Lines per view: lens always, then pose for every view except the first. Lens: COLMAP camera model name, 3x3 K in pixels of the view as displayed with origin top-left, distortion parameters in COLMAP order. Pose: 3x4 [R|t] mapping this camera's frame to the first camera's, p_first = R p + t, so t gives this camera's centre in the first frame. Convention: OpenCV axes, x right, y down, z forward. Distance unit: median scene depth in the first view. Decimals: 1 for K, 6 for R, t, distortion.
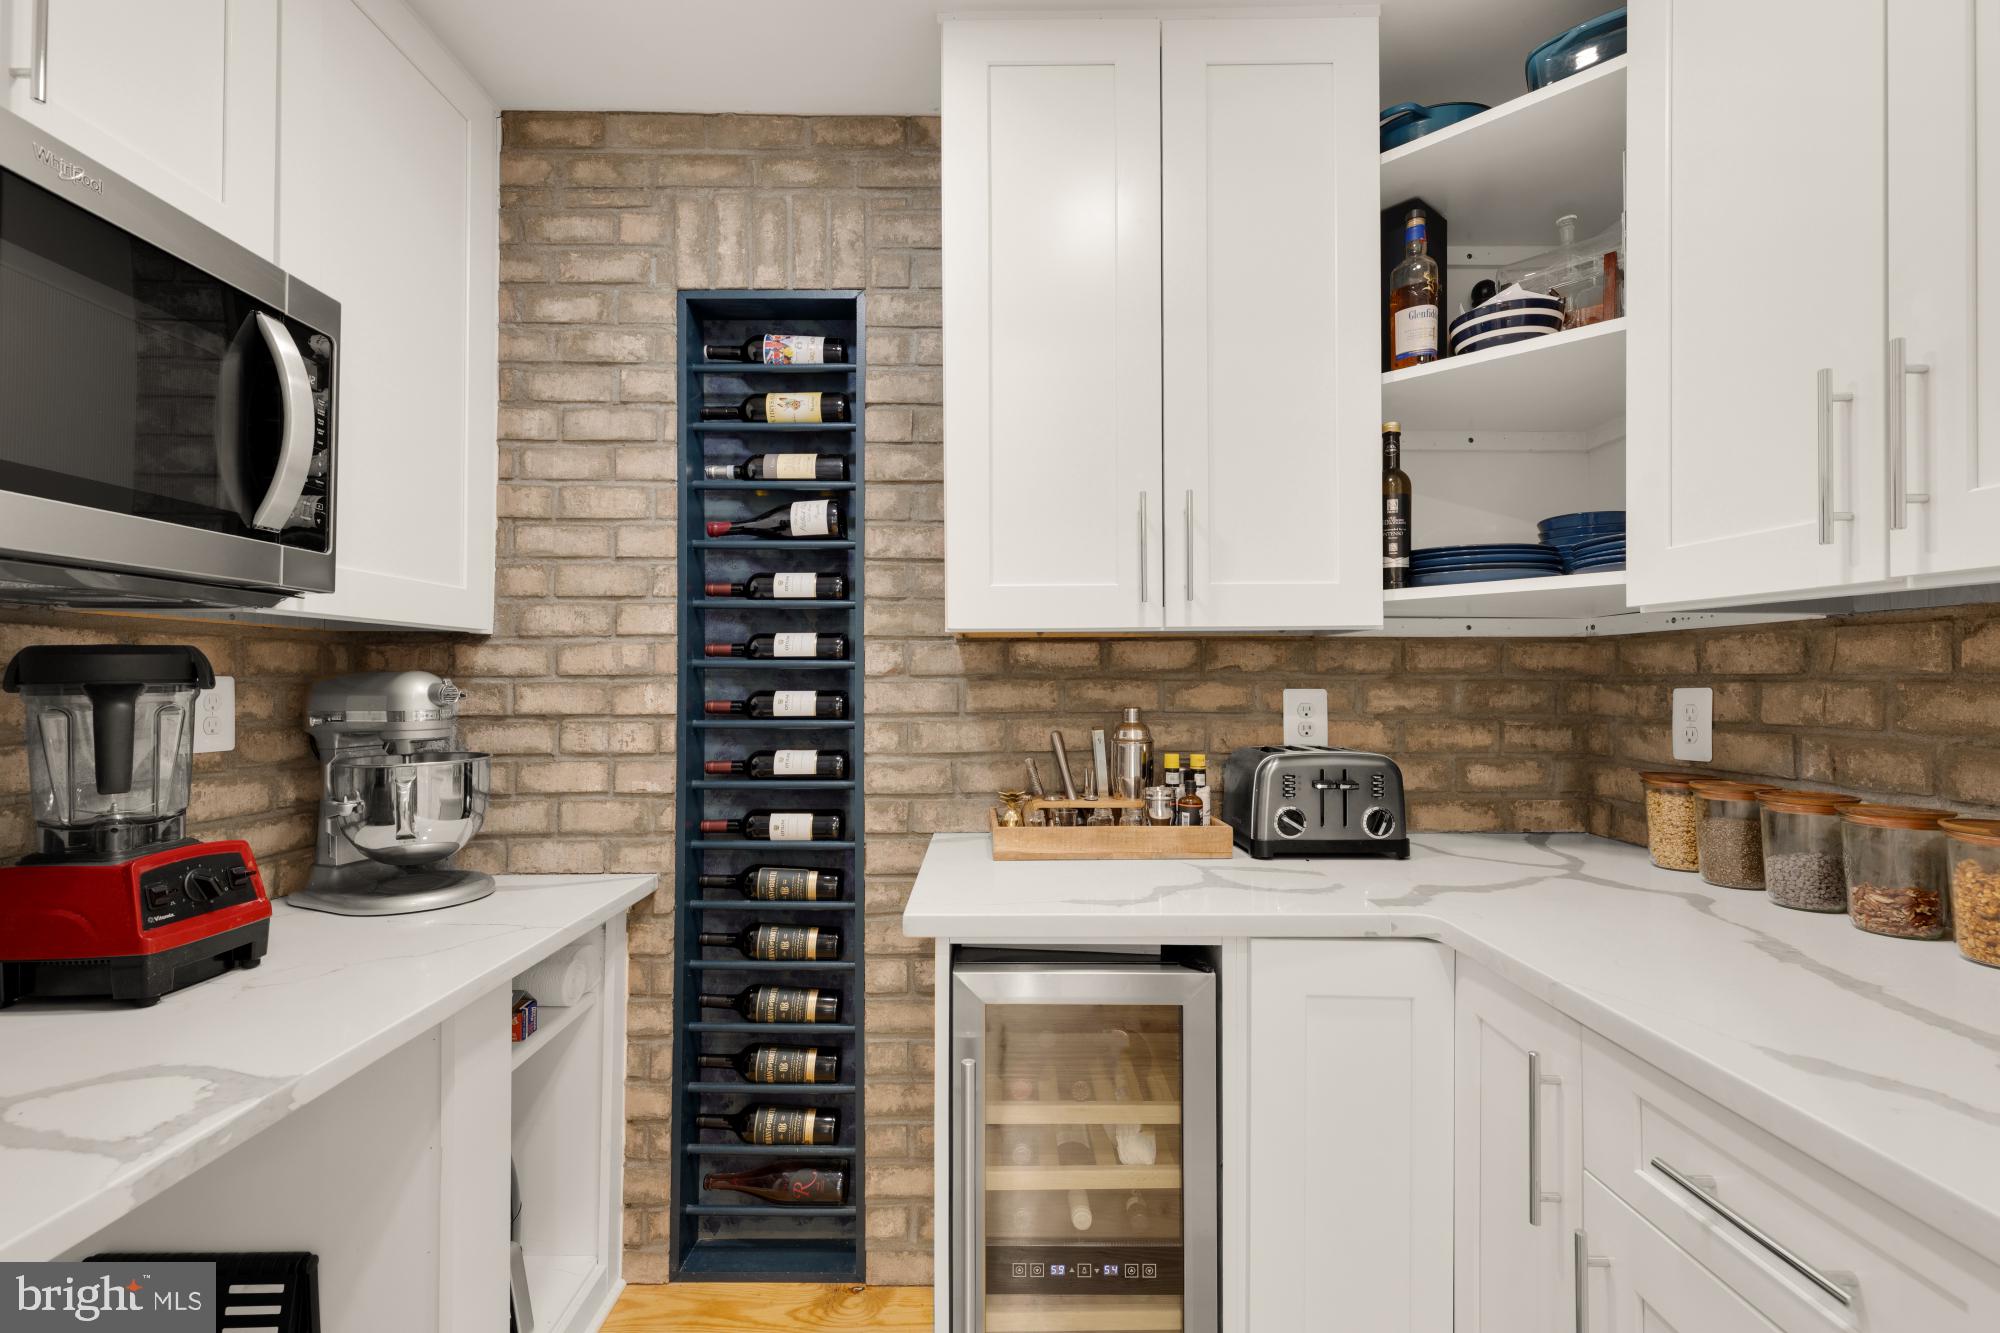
lens RADIAL K [[905.7, 0, 1027.1], [0, 905.7, 666.2], [0, 0, 1]] dist [0.006023, -0.001853]
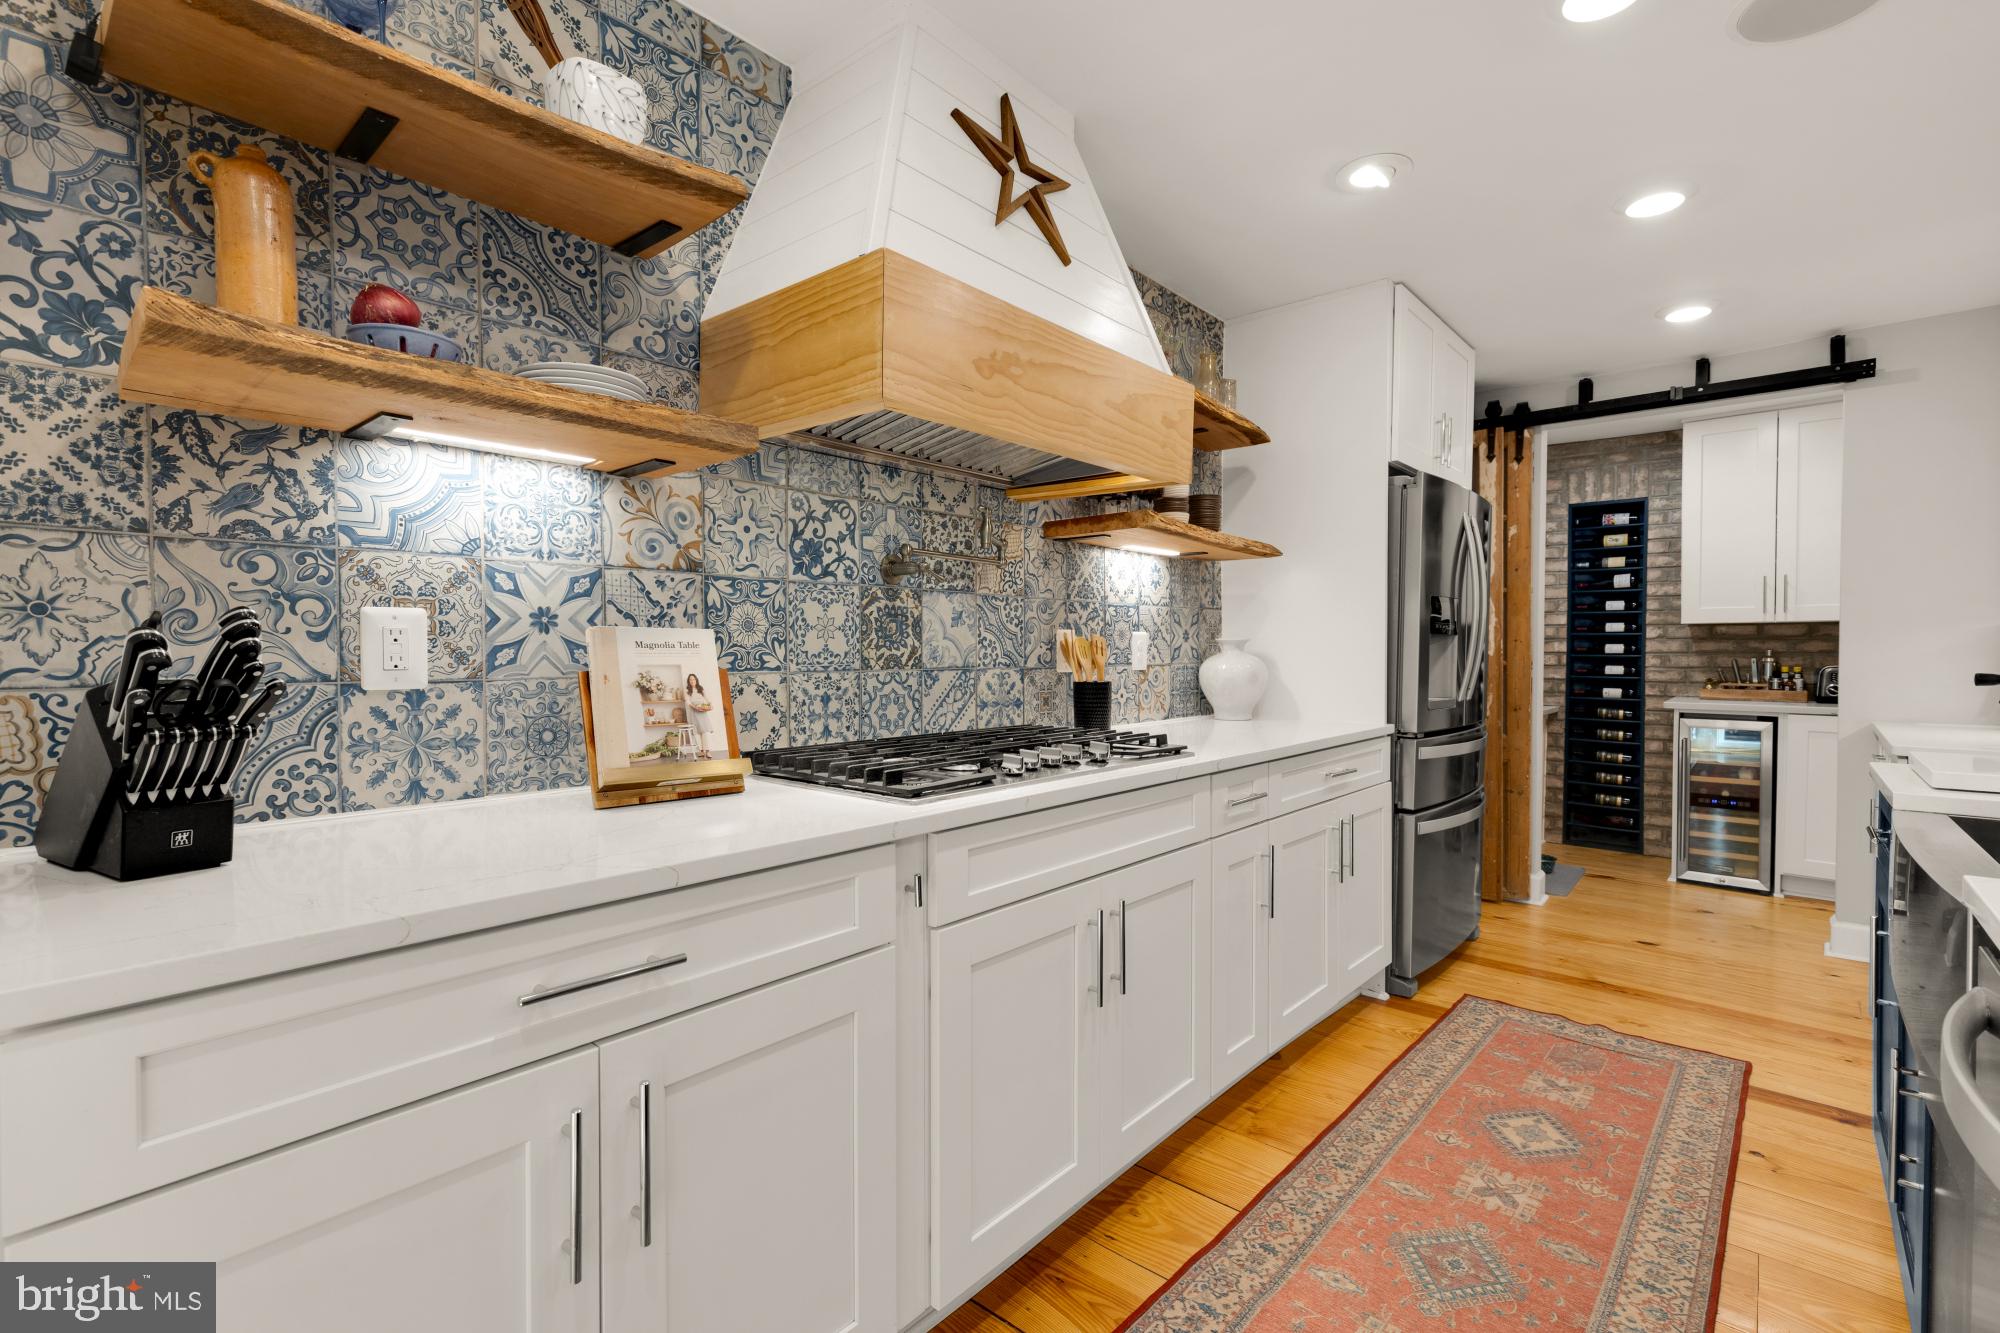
lens RADIAL K [[905.7, 0, 994.2], [0, 905.7, 664.9], [0, 0, 1]] dist [0.006023, -0.001853]
pose [[0.718094, 0.017463, -0.695727, 0.321274], [0.006724, 0.999464, 0.032028, -0.010828], [0.695914, -0.027677, 0.717592, -2.373362]]
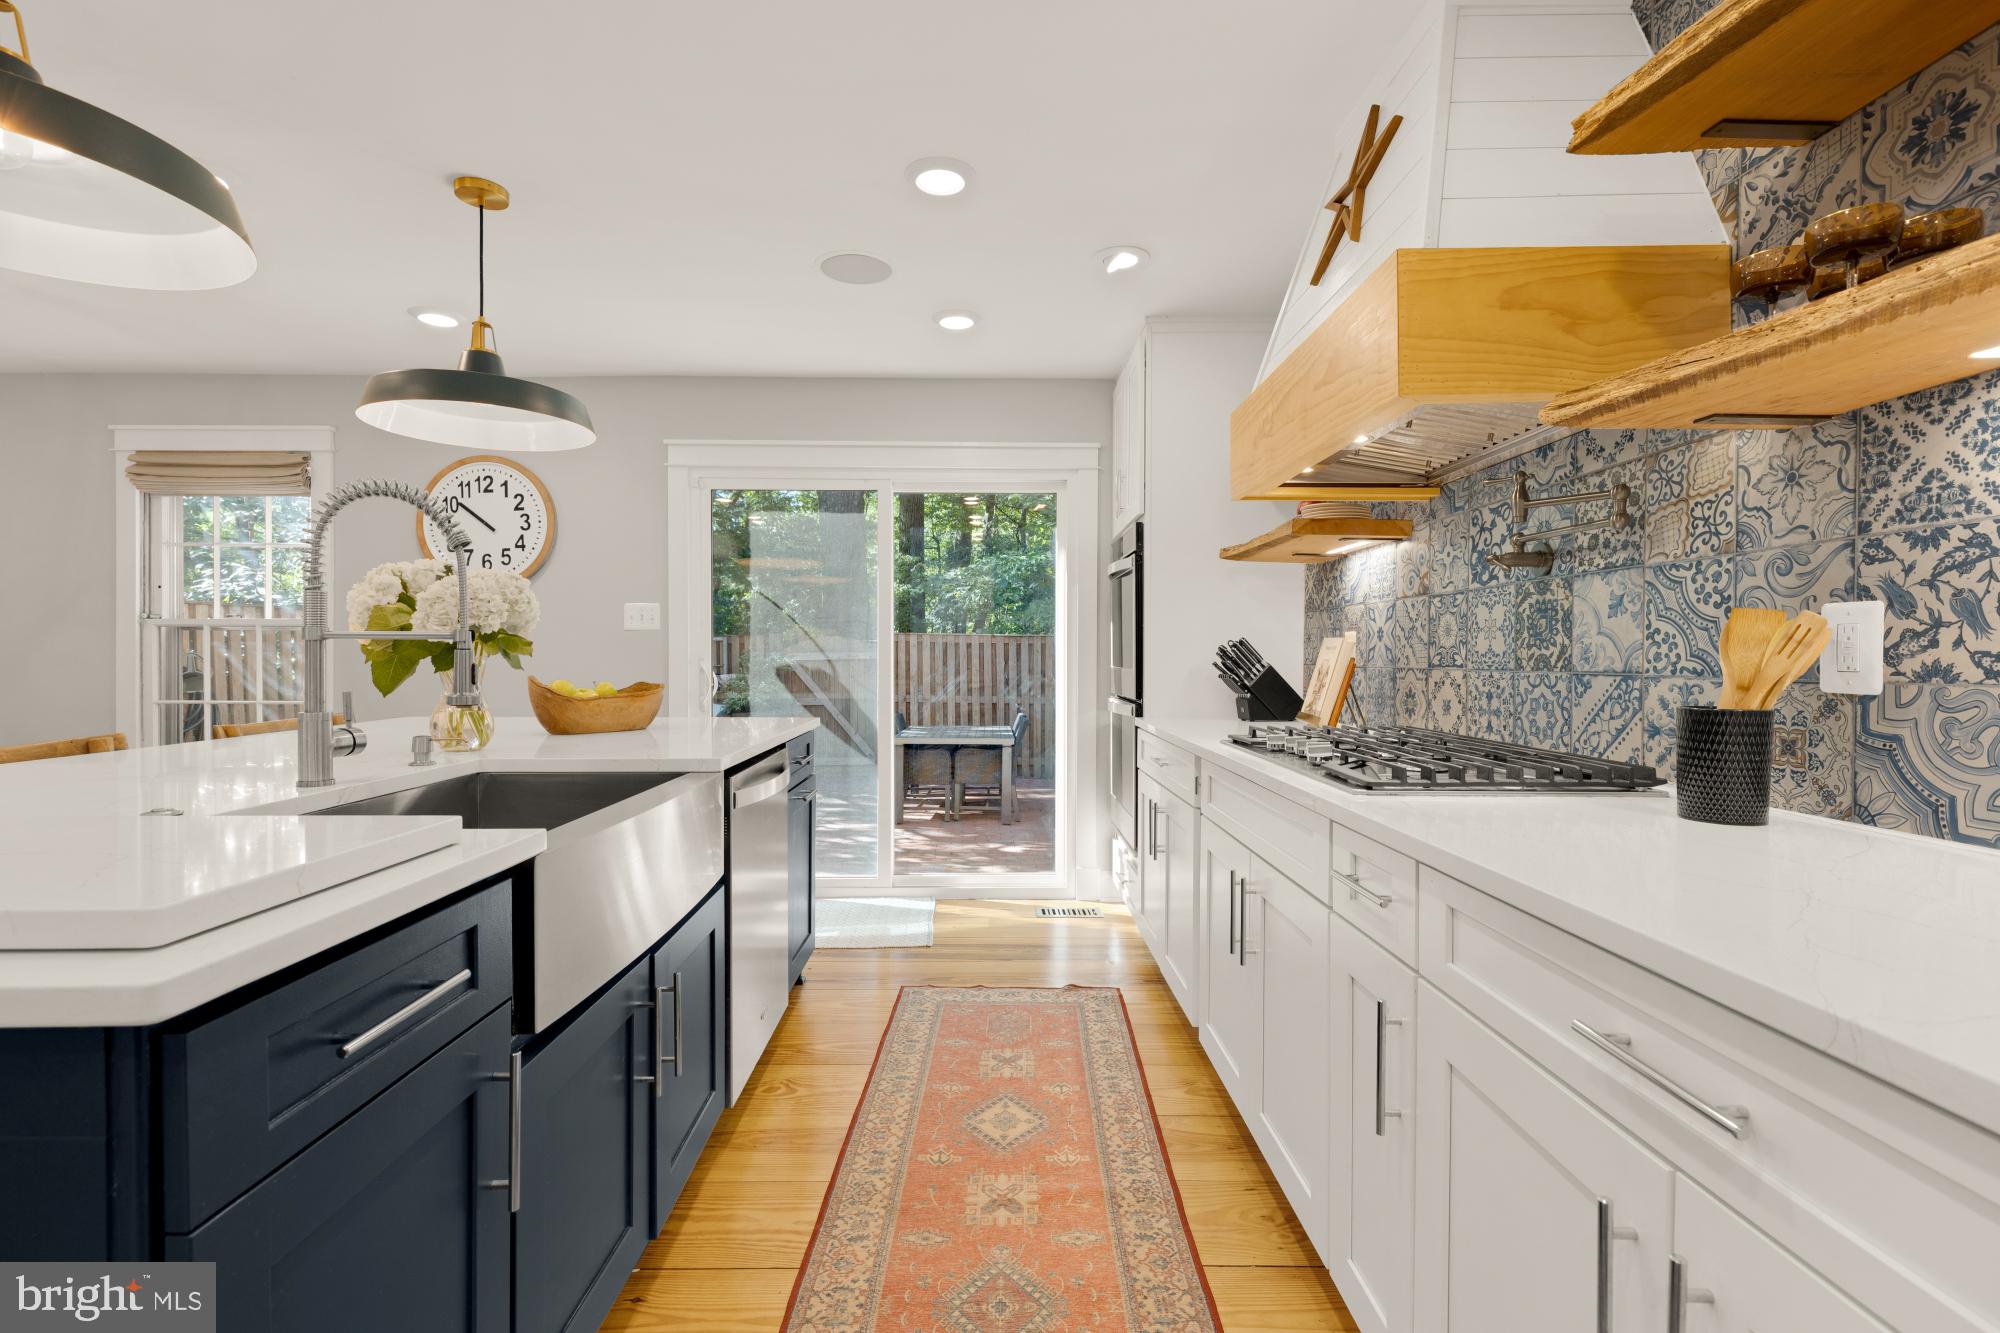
lens RADIAL K [[905.7, 0, 996.5], [0, 905.7, 666.1], [0, 0, 1]] dist [0.006023, -0.001853]
pose [[-0.999098, 0.000469, 0.042454, -0.005113], [0.000275, 0.999989, -0.004586, 0.030621], [-0.042456, -0.004570, -0.999088, -0.538906]]
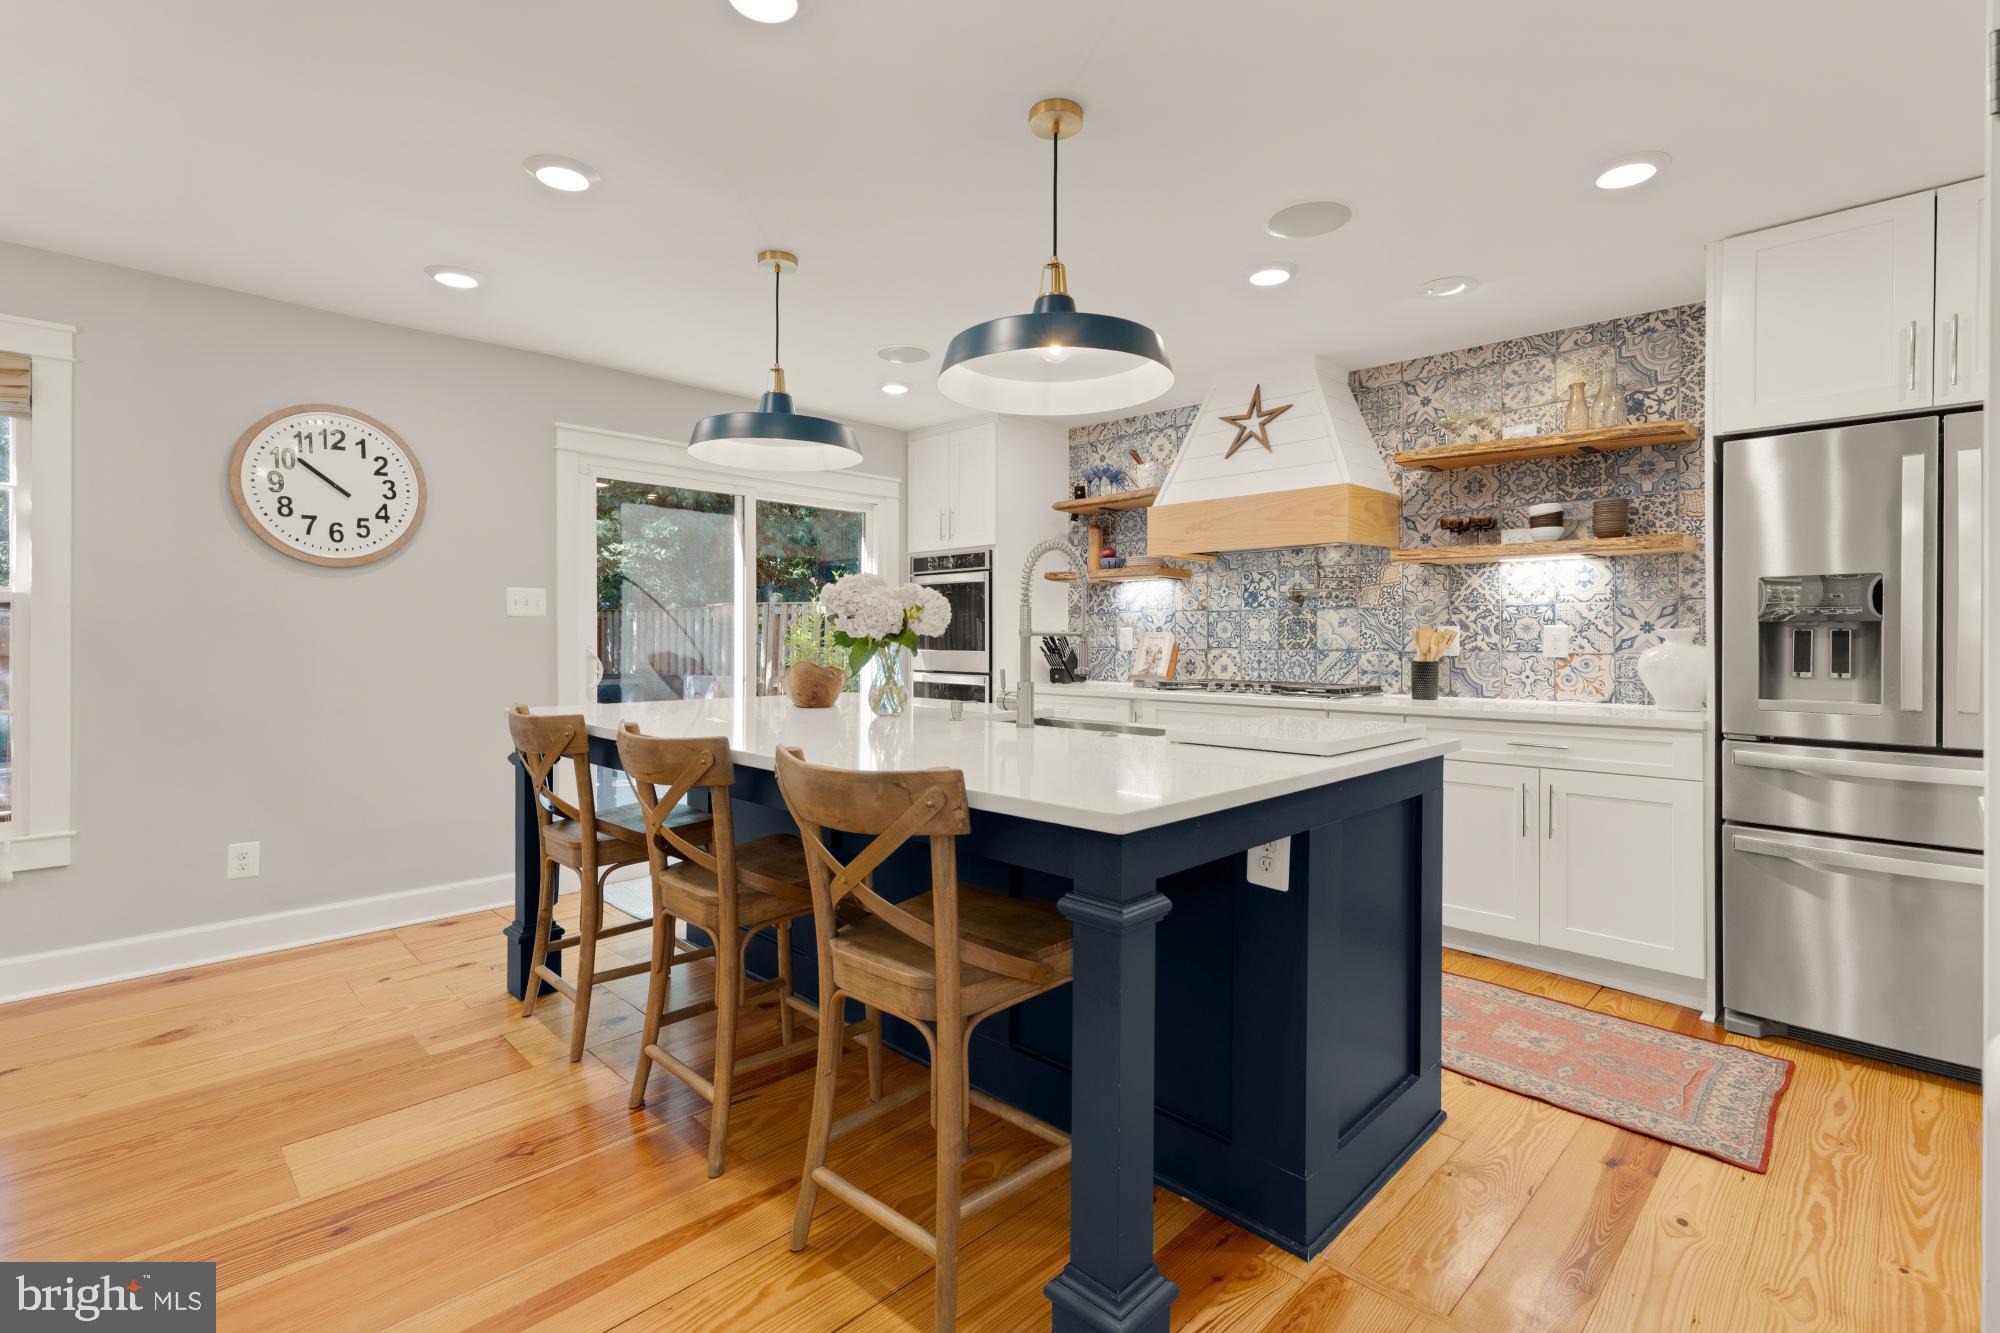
lens RADIAL K [[905.7, 0, 1022.7], [0, 905.7, 642.0], [0, 0, 1]] dist [0.006023, -0.001853]
pose [[-0.724853, 0.005022, -0.688885, 1.561496], [0.012021, 0.999913, -0.005359, 0.016388], [0.688799, -0.012166, -0.724851, -0.394953]]
